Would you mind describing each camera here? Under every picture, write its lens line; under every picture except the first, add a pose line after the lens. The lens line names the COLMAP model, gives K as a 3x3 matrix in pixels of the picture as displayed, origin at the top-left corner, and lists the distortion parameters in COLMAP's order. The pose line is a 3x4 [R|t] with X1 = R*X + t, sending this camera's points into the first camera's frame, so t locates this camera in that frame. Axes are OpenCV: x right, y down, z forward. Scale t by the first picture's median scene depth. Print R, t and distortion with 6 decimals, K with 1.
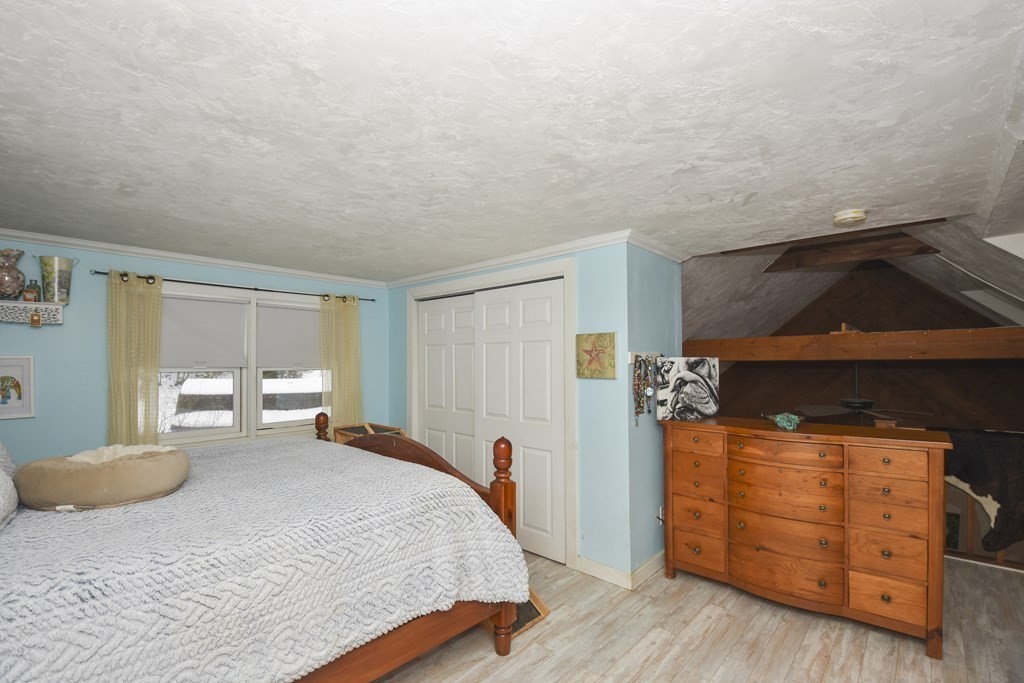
lens RADIAL K [[458.1, 0, 512.0], [0, 458.1, 341.5], [0, 0, 1]] dist [0.000066, -0.021123]
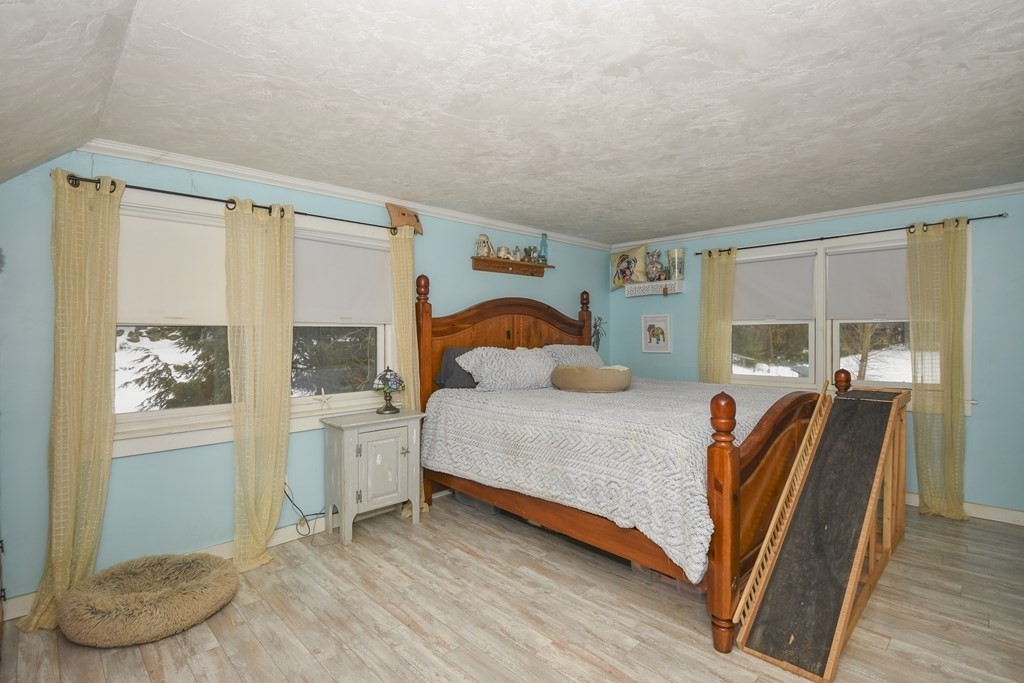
lens RADIAL K [[485.0, 0, 511.9], [0, 485.0, 328.6], [0, 0, 1]] dist [0.001098, 0.000086]
pose [[-0.062747, -0.003018, -0.998025, 0.710964], [0.053682, 0.998538, -0.006394, 0.066040], [0.996585, -0.053977, -0.062493, 0.561927]]
